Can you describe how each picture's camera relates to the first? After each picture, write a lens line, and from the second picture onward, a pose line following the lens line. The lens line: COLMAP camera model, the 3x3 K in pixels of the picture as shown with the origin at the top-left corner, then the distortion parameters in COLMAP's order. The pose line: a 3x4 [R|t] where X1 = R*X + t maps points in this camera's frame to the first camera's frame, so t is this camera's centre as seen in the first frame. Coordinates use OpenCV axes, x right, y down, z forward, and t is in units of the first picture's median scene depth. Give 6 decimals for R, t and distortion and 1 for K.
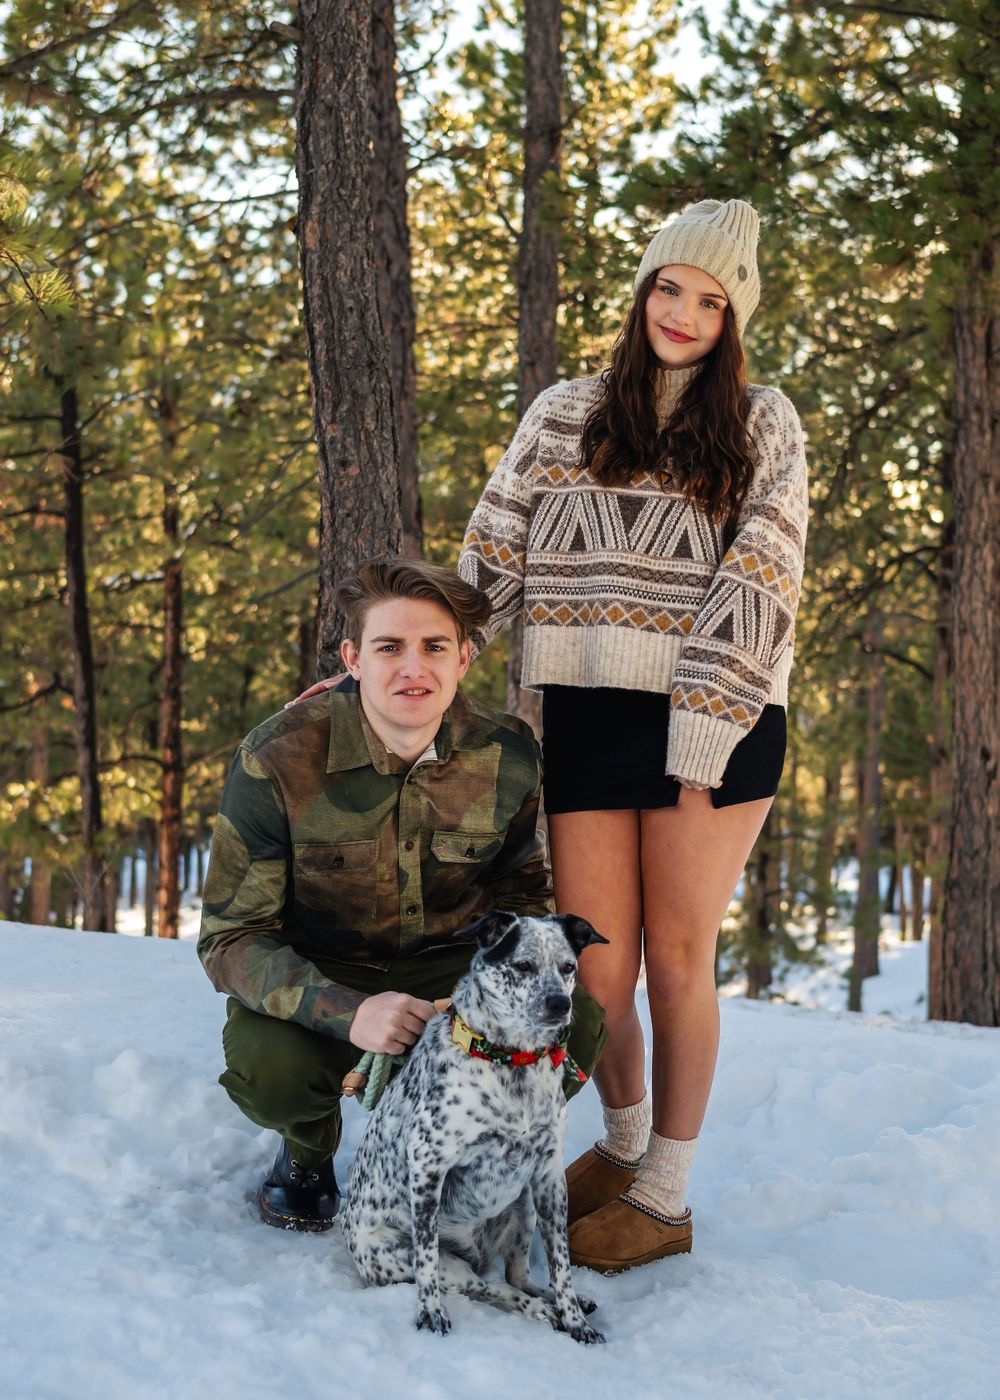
lens RADIAL K [[2569.8, 0, 503.9], [0, 2569.8, 732.1], [0, 0, 1]] dist [0.010455, 0.011980]
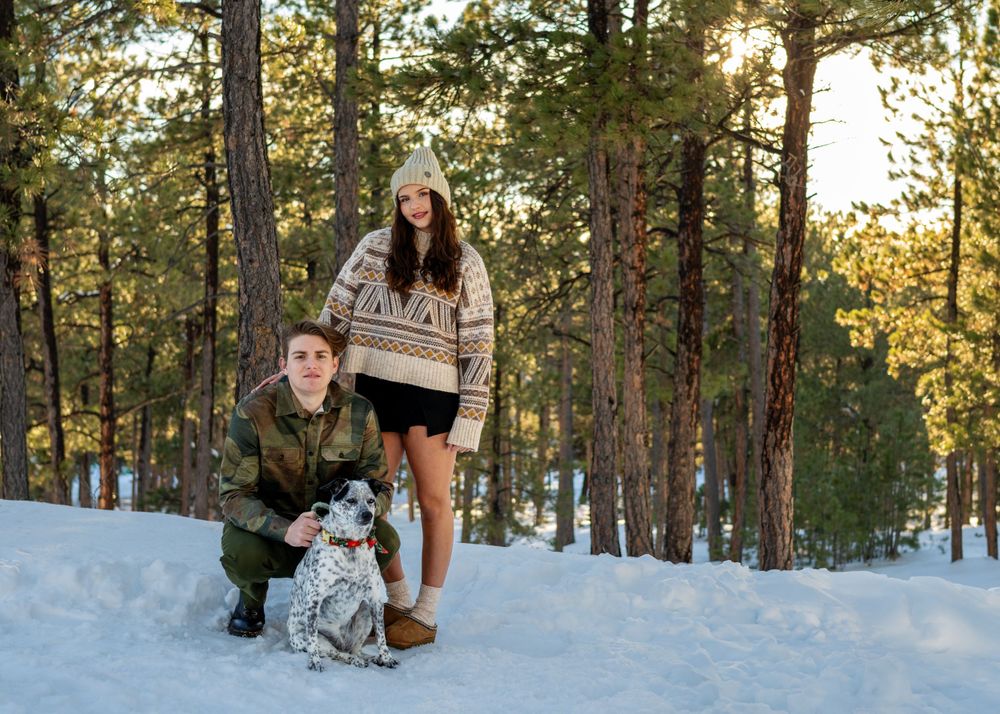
lens RADIAL K [[1780.2, 0, 553.2], [0, 1780.2, 372.5], [0, 0, 1]] dist [-0.033957, 0.093332]
pose [[0.991485, -0.019499, 0.128753, -0.005665], [0.020437, 0.999773, -0.005965, -0.004288], [-0.128608, 0.008546, 0.991659, -0.186765]]
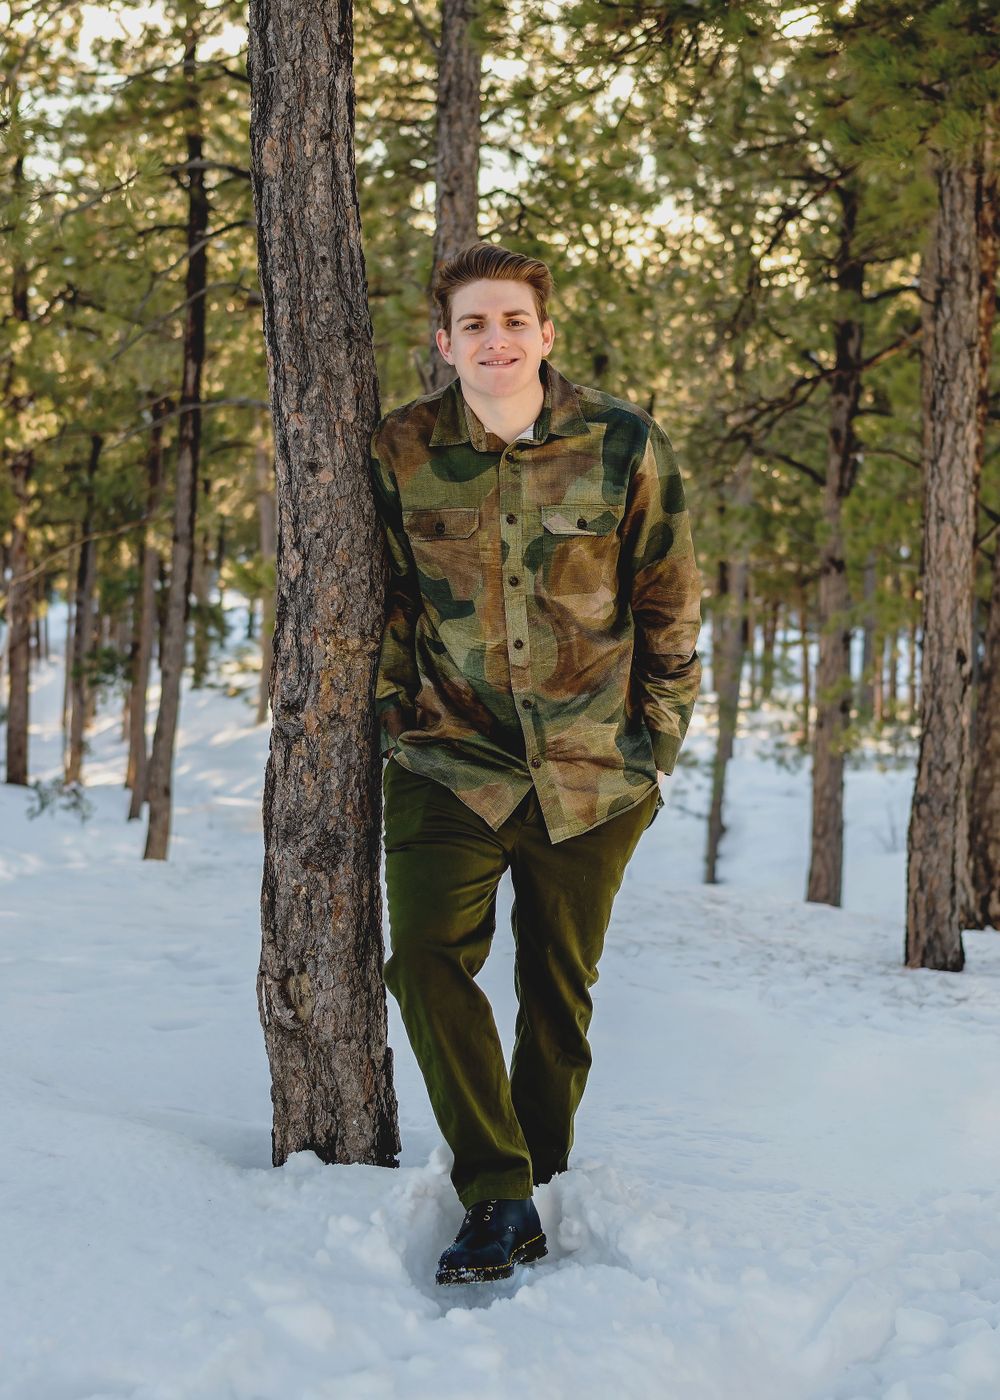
lens RADIAL K [[2523.1, 0, 500.8], [0, 2523.1, 667.1], [0, 0, 1]] dist [0.004279, 0.076774]
pose [[0.997933, 0.007869, 0.063783, -0.028509], [-0.012948, 0.996742, 0.079608, -0.055765], [-0.062949, -0.080269, 0.994784, 0.136889]]
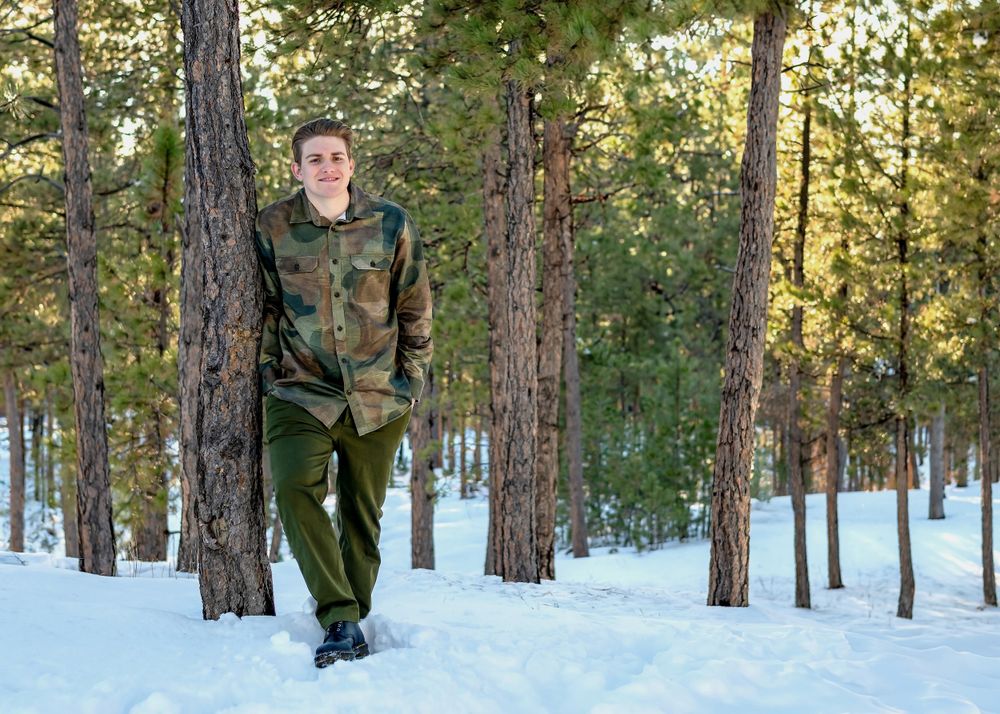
lens RADIAL K [[1835.6, 0, 501.7], [0, 1835.6, 333.4], [0, 0, 1]] dist [0.010455, 0.011980]
pose [[0.967960, -0.012590, 0.250789, -0.087736], [0.012195, 0.999921, 0.003128, -0.028475], [-0.250809, 0.000030, 0.968037, 0.002652]]
